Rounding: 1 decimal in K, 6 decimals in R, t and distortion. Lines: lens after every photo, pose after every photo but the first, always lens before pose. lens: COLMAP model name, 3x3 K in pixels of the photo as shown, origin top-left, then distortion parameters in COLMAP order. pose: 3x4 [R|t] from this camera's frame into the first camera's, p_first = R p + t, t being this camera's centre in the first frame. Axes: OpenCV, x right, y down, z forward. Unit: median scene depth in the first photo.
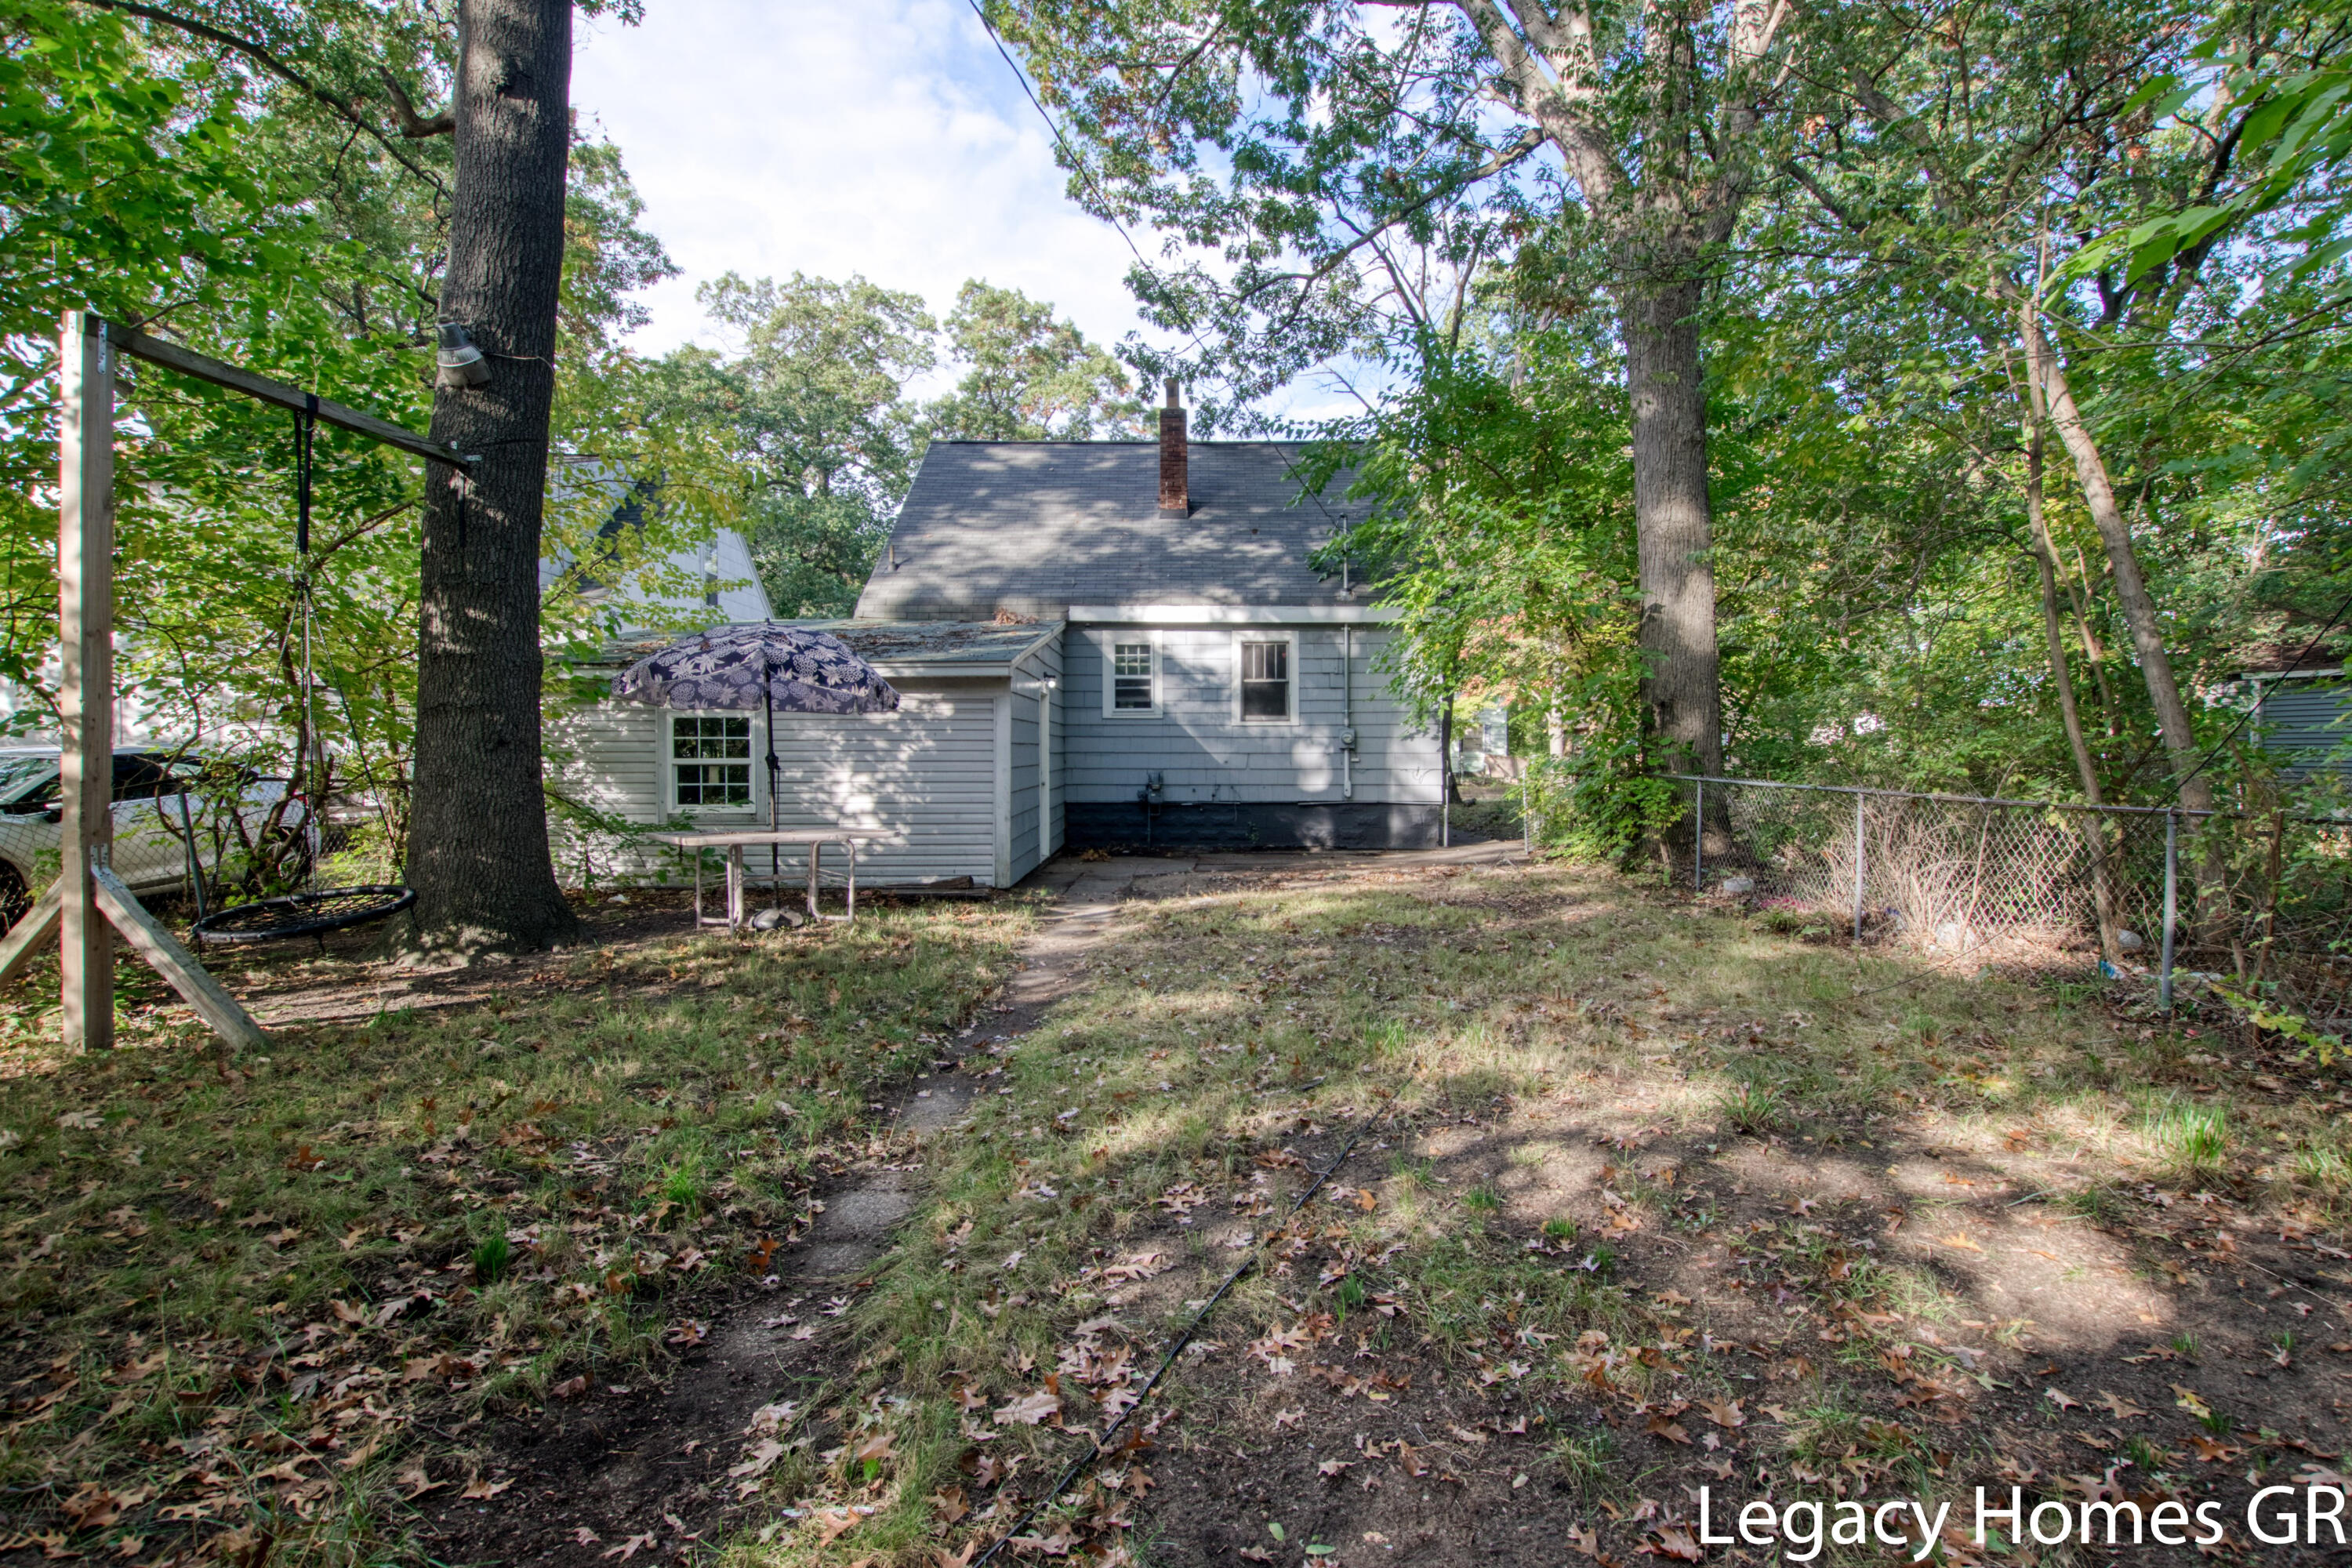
lens RADIAL K [[1125.8, 0, 1132.3], [0, 1125.8, 761.5], [0, 0, 1]] dist [0.014009, 0.000020]
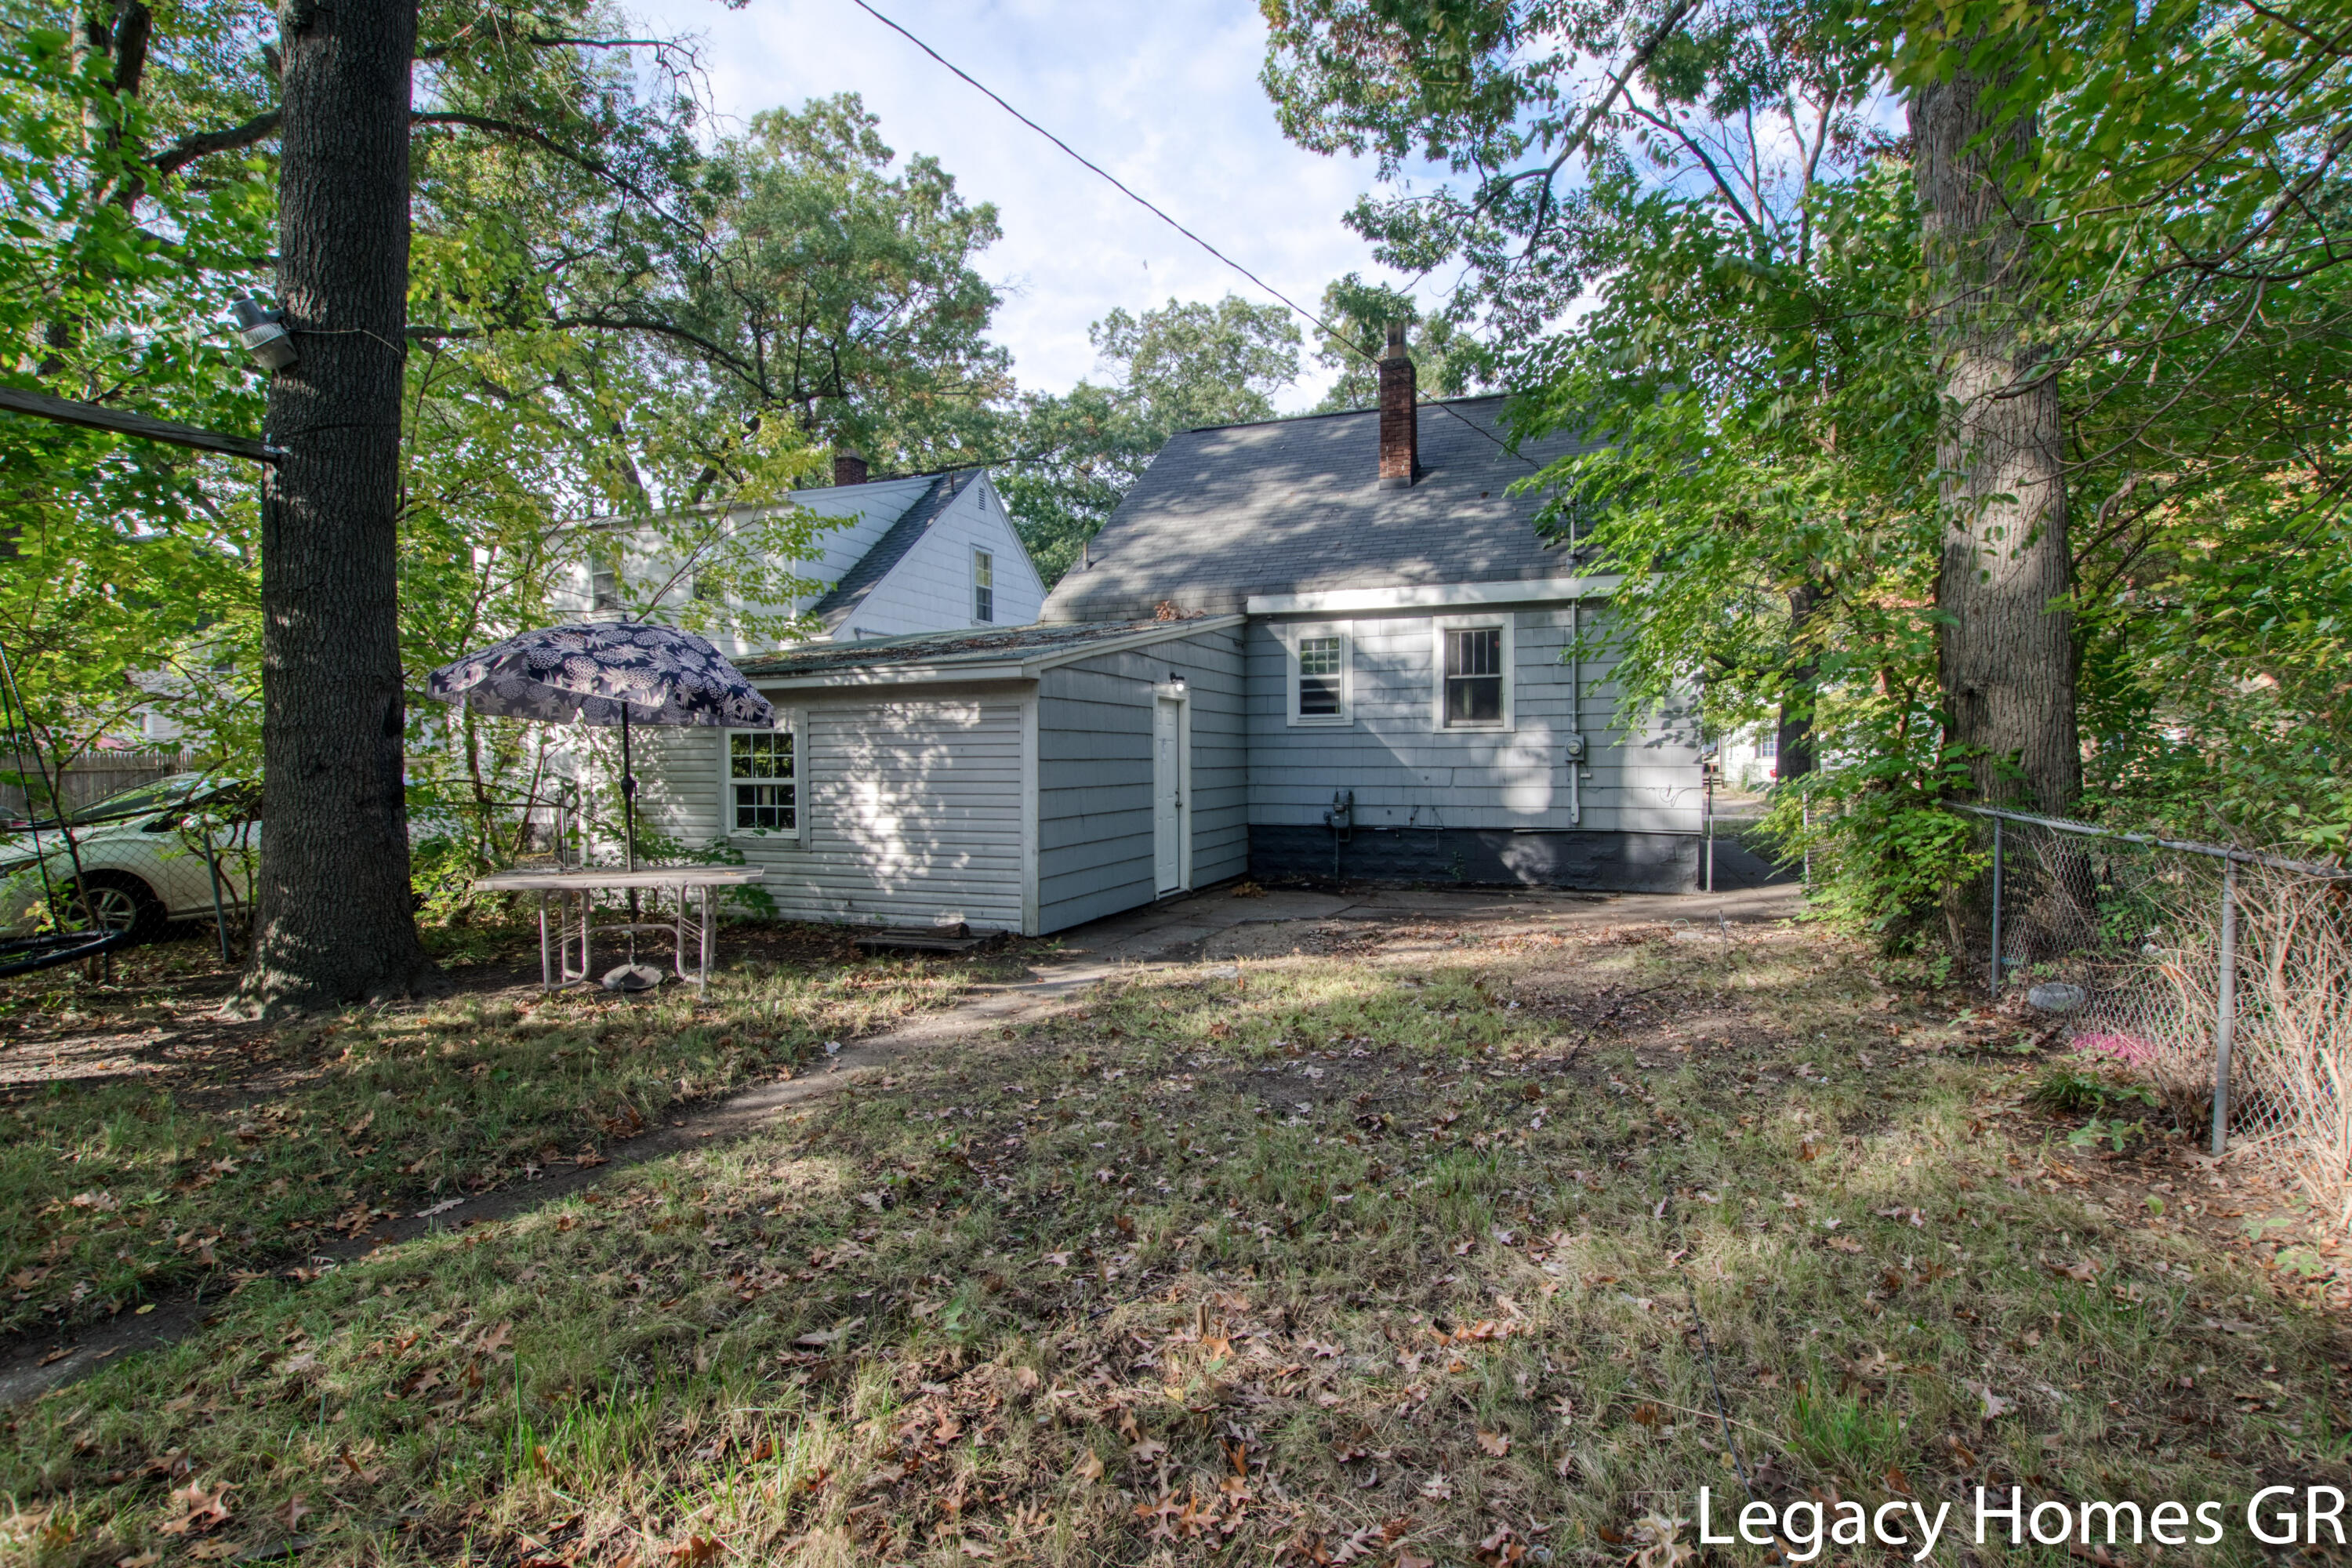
lens RADIAL K [[1136.1, 0, 1132.2], [0, 1136.1, 801.2], [0, 0, 1]] dist [-0.035198, 0.007233]
pose [[0.948576, 0.003732, -0.316528, 0.138295], [0.004233, 0.999692, 0.024472, -0.003490], [0.316521, -0.024553, 0.948268, 0.151220]]
